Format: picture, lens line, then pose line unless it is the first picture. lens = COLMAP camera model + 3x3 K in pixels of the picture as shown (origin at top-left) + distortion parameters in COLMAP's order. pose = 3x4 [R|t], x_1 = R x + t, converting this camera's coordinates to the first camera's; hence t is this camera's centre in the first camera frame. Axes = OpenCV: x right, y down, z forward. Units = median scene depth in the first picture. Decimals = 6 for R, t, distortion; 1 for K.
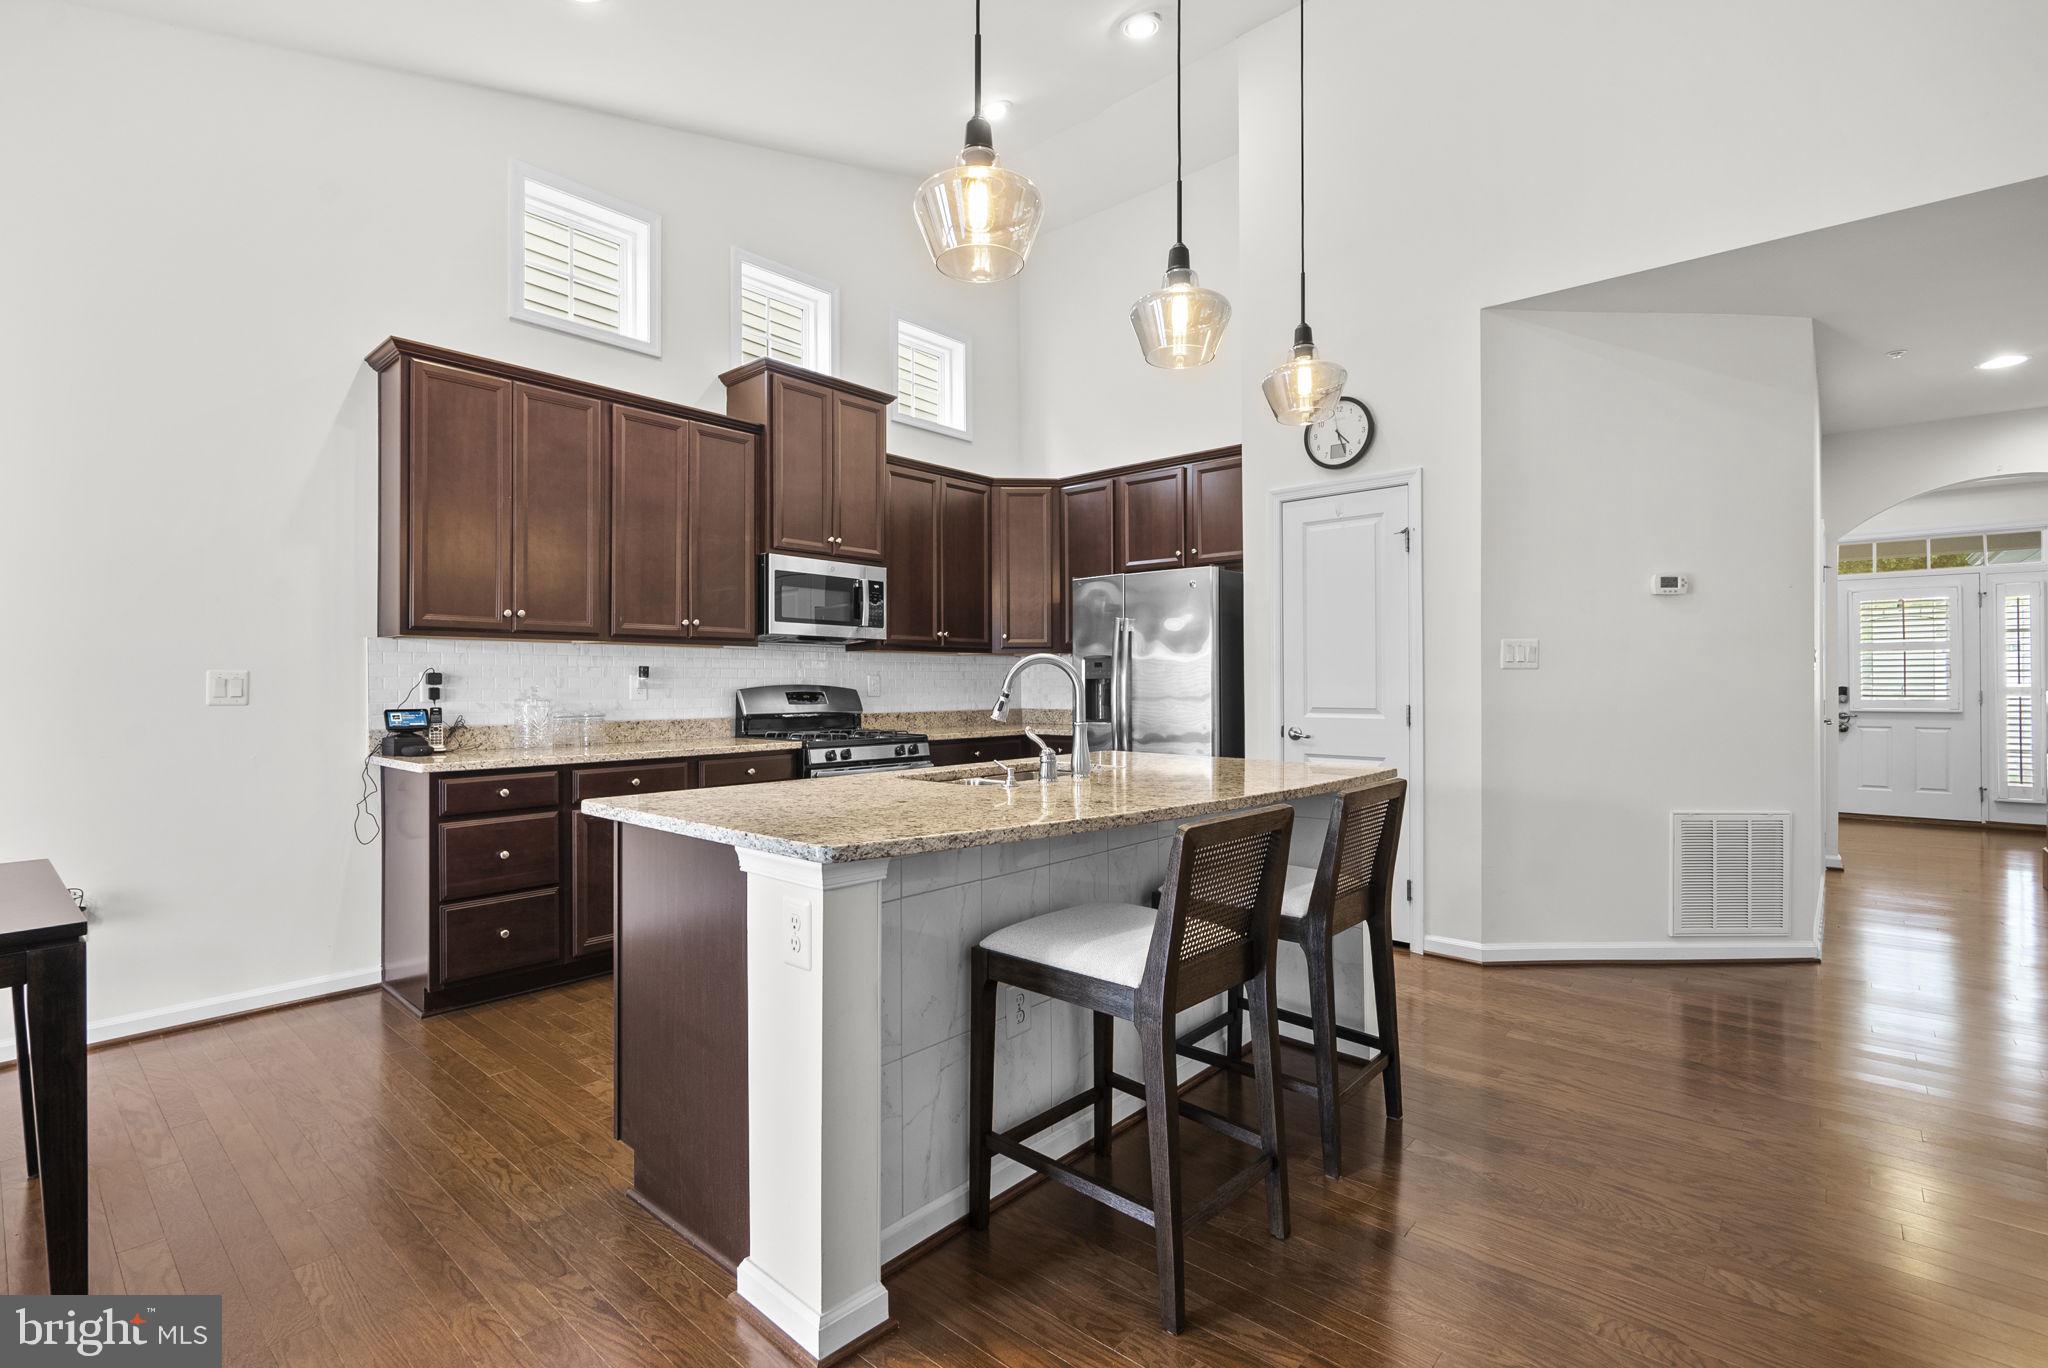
lens RADIAL K [[942.5, 0, 1036.6], [0, 942.5, 681.1], [0, 0, 1]] dist [-0.004406, 0.002454]
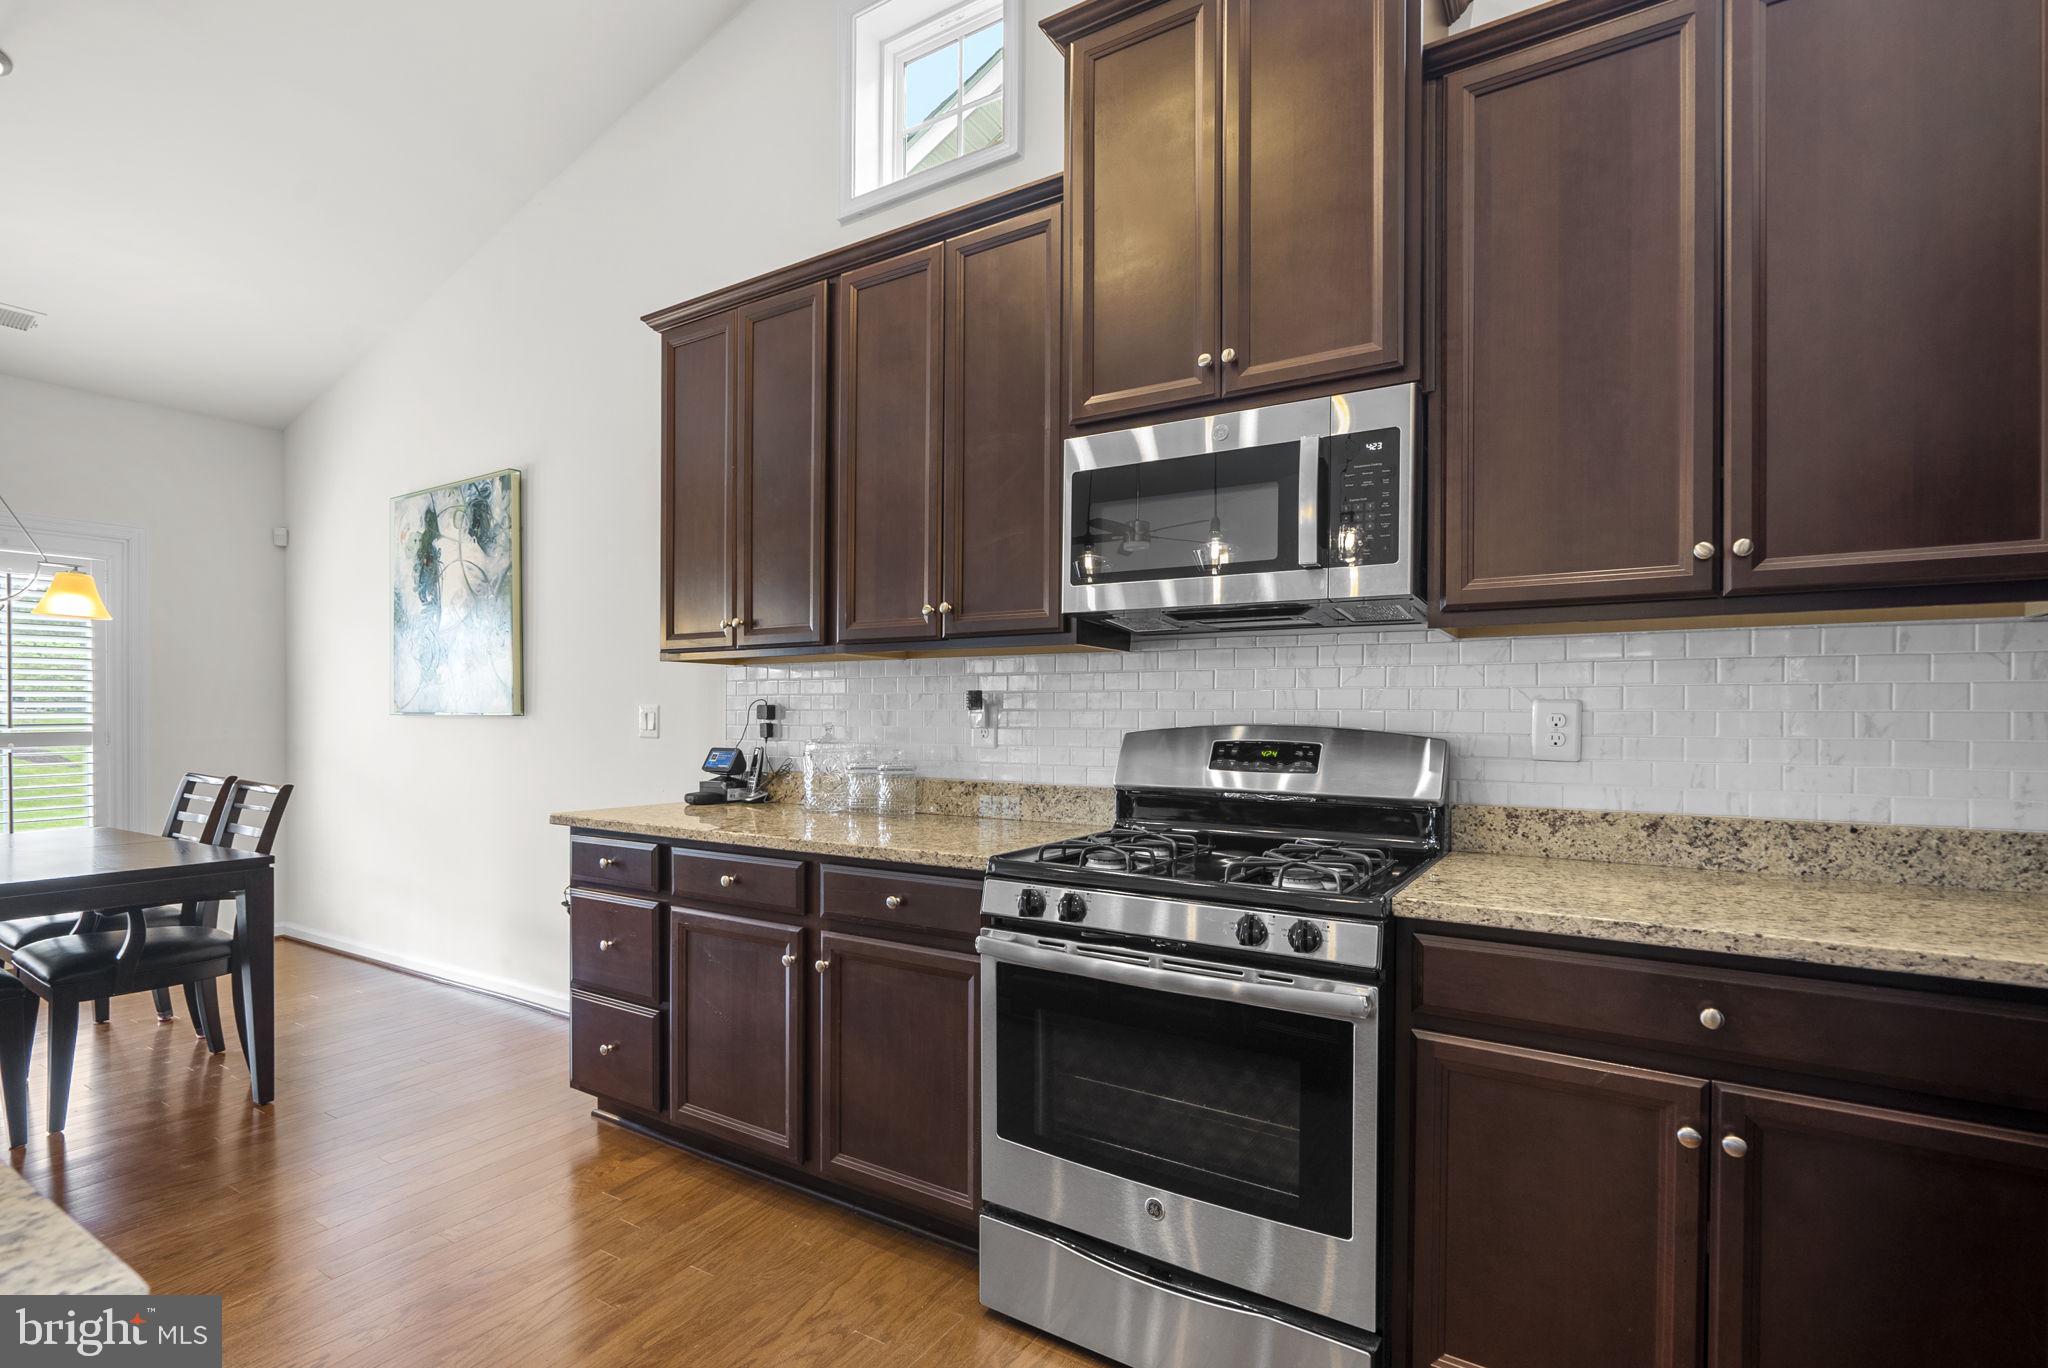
lens RADIAL K [[942.5, 0, 1028.9], [0, 942.5, 725.5], [0, 0, 1]] dist [-0.004406, 0.002454]
pose [[0.164711, 0.012938, -0.986257, 0.185160], [-0.001354, 0.999916, 0.012891, -0.001691], [0.986341, -0.000787, 0.164715, 0.977214]]
